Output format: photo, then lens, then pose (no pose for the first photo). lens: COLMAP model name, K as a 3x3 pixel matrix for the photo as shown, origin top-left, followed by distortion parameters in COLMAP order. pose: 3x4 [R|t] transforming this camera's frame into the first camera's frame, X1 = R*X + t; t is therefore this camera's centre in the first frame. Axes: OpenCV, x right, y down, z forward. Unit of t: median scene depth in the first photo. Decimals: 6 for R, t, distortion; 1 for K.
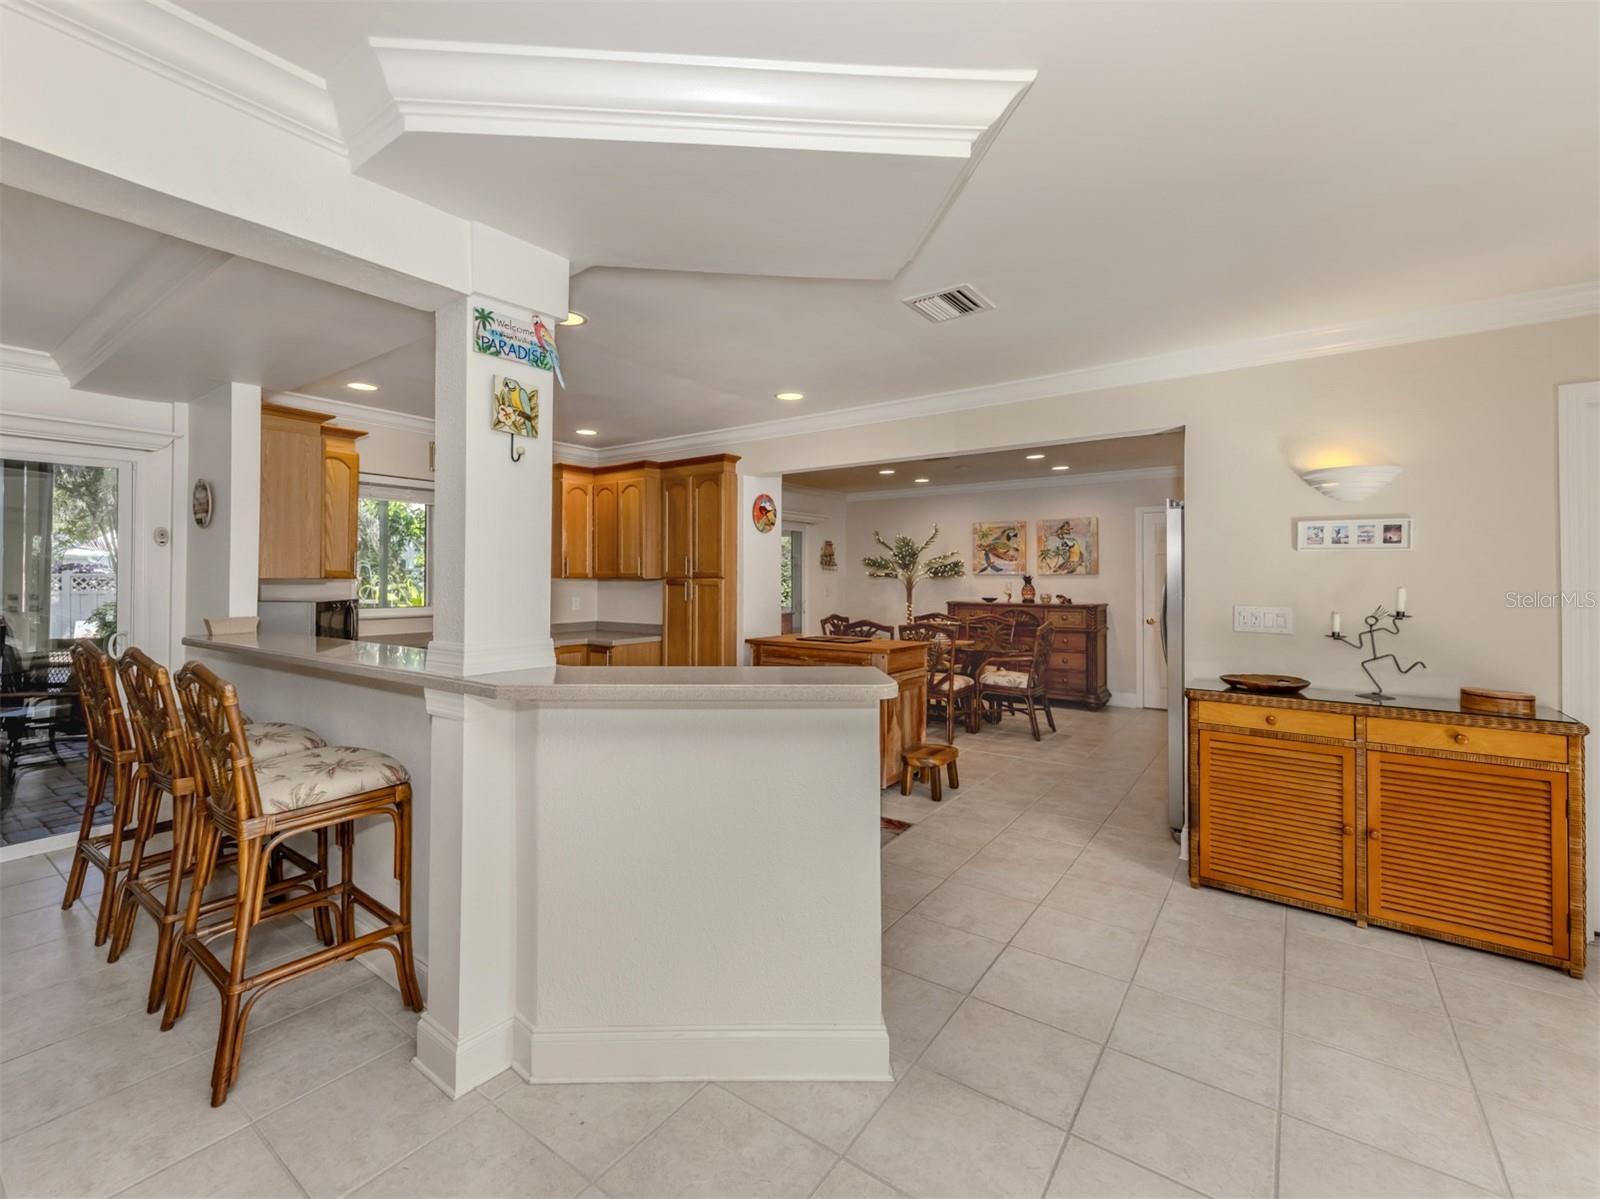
lens RADIAL K [[717.1, 0, 725.8], [0, 717.1, 583.1], [0, 0, 1]] dist [-0.001969, -0.000174]
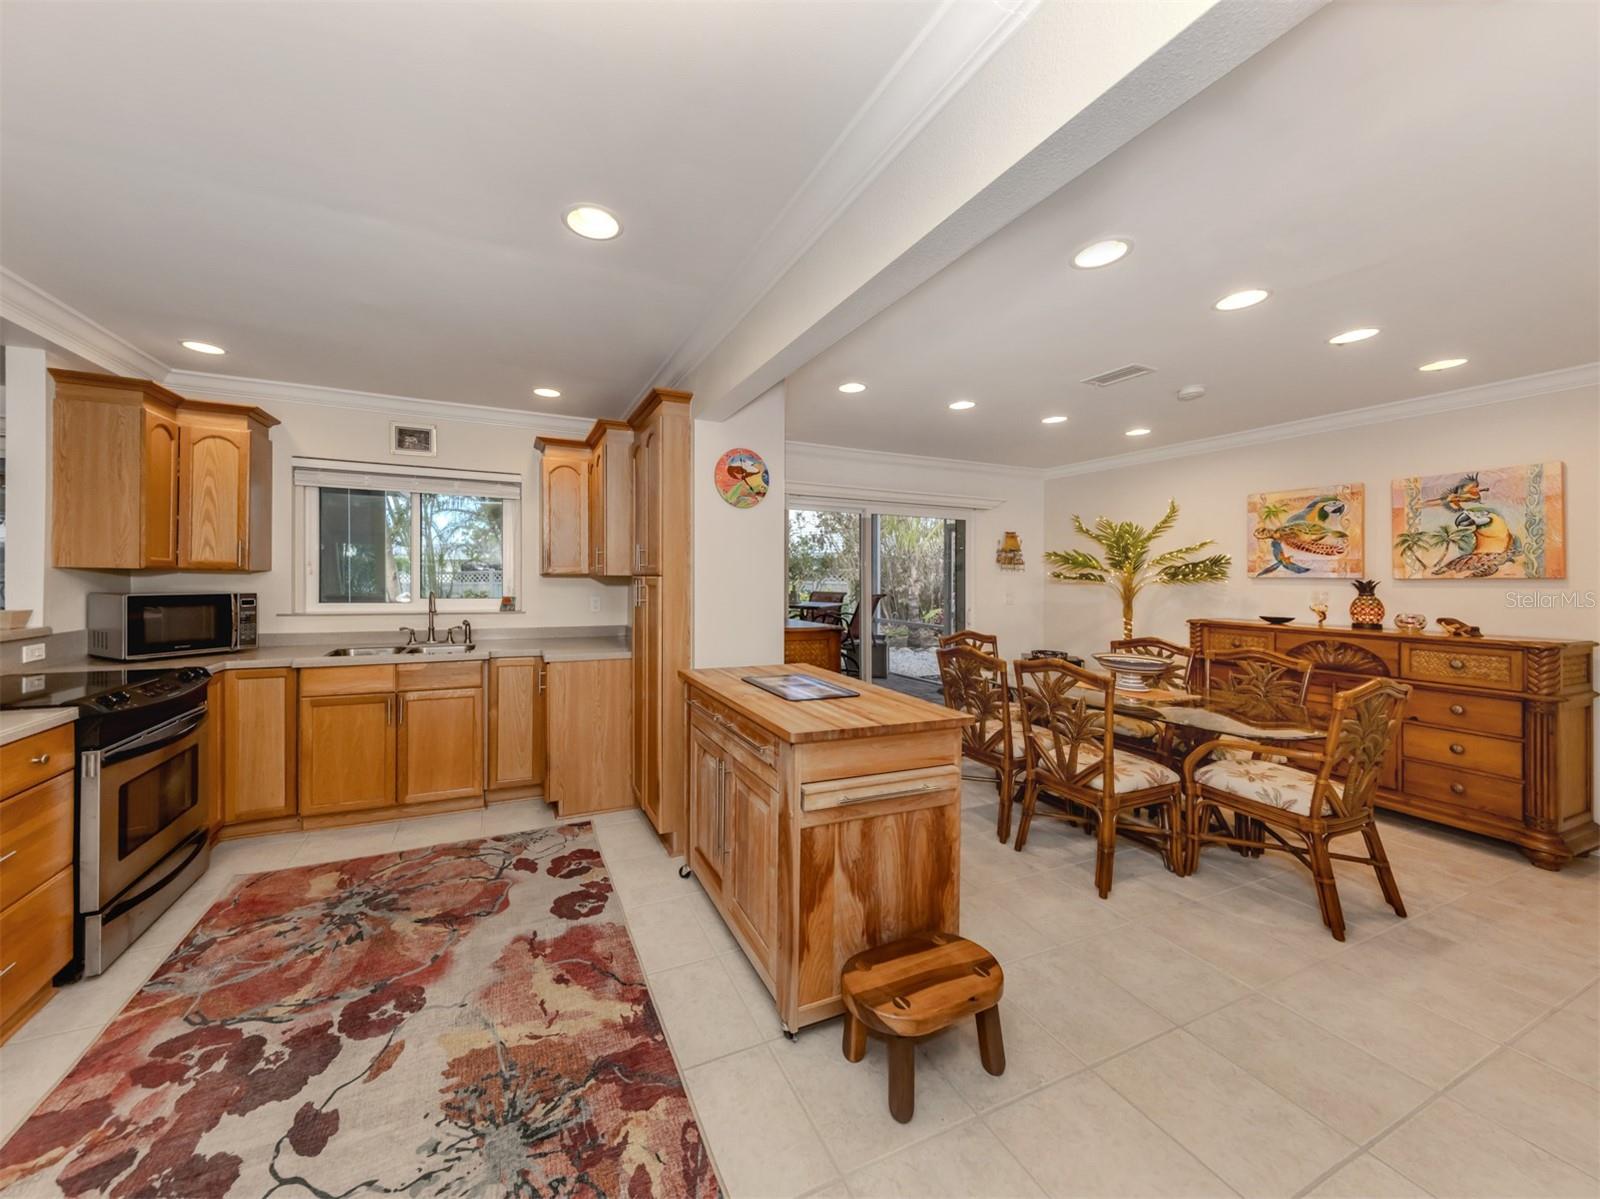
lens RADIAL K [[565.2, 0, 746.5], [0, 565.2, 577.2], [0, 0, 1]] dist [0.007610, -0.001159]
pose [[0.875710, 0.011632, -0.482697, 0.218960], [-0.017012, 0.999832, -0.006770, -0.001846], [0.482537, 0.014140, 0.875761, 0.390413]]
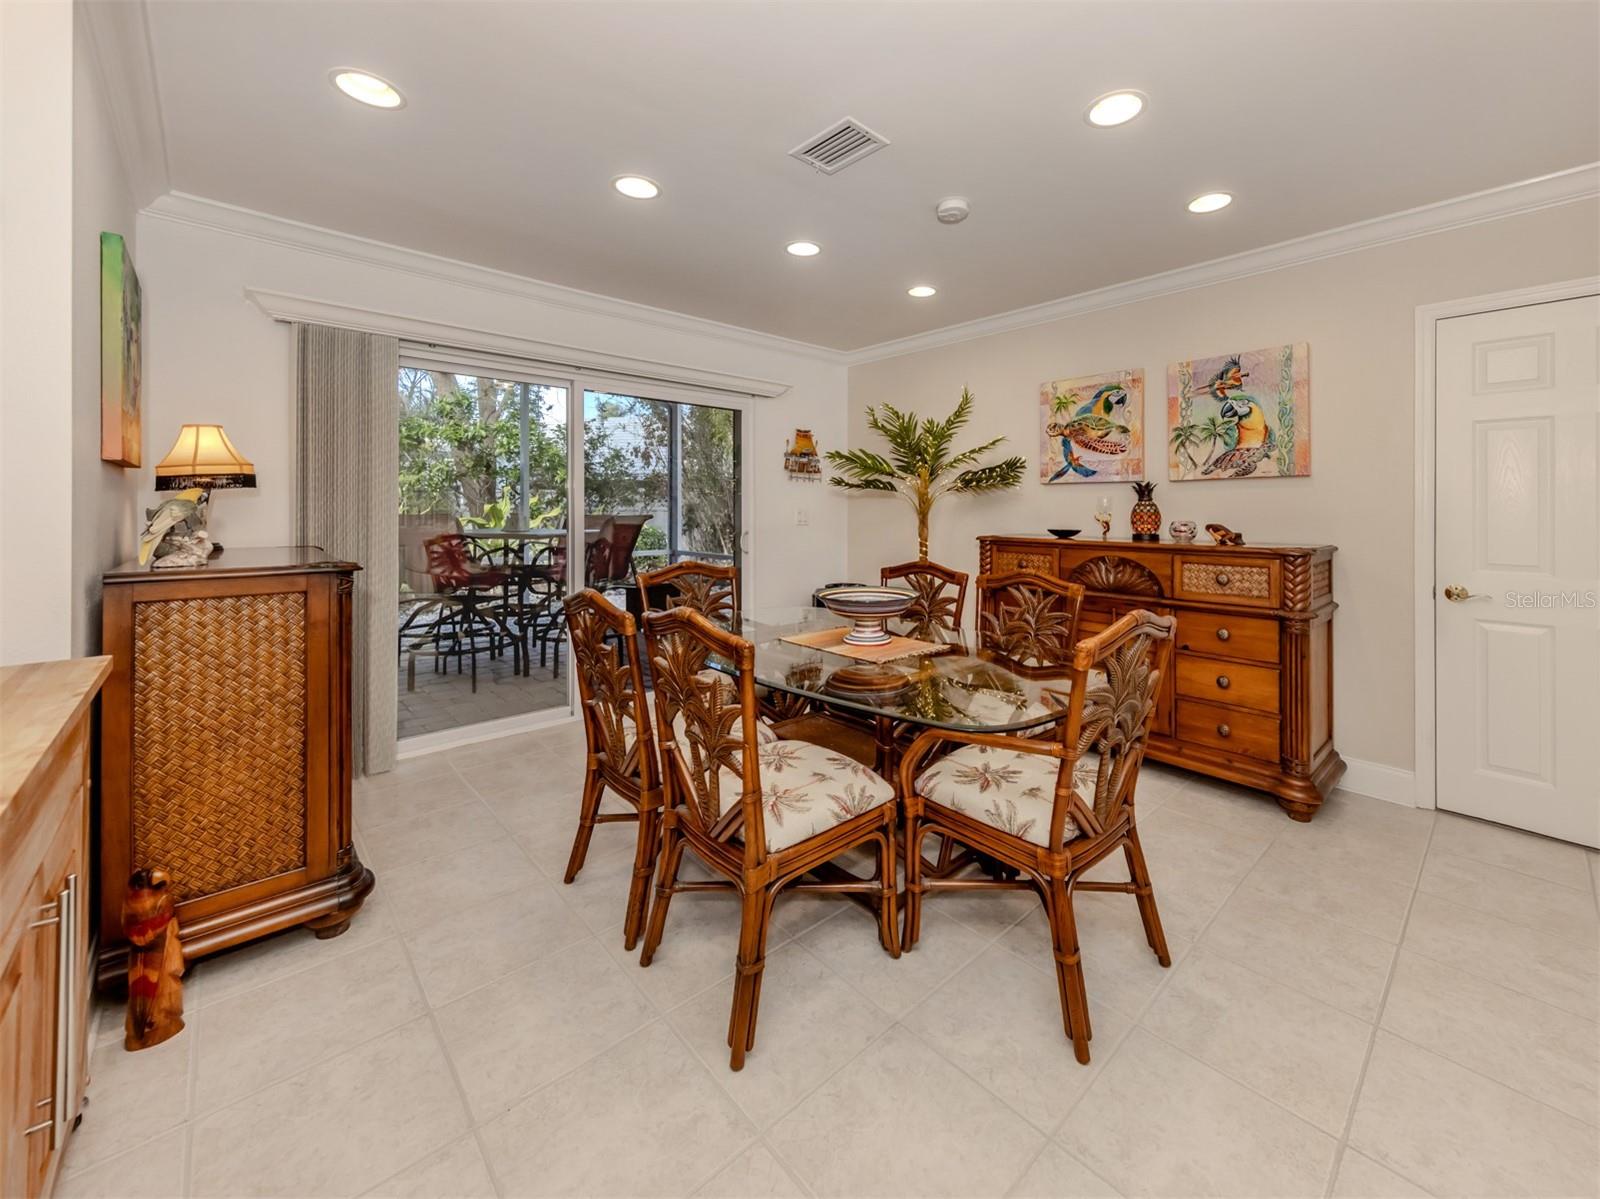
lens RADIAL K [[608.2, 0, 873.9], [0, 608.2, 514.0], [0, 0, 1]] dist [0.002420, 0.000036]
pose [[0.992038, 0.007447, -0.125717, 0.304814], [-0.008340, 0.999944, -0.006580, 0.014224], [0.125661, 0.007576, 0.992044, 0.602764]]
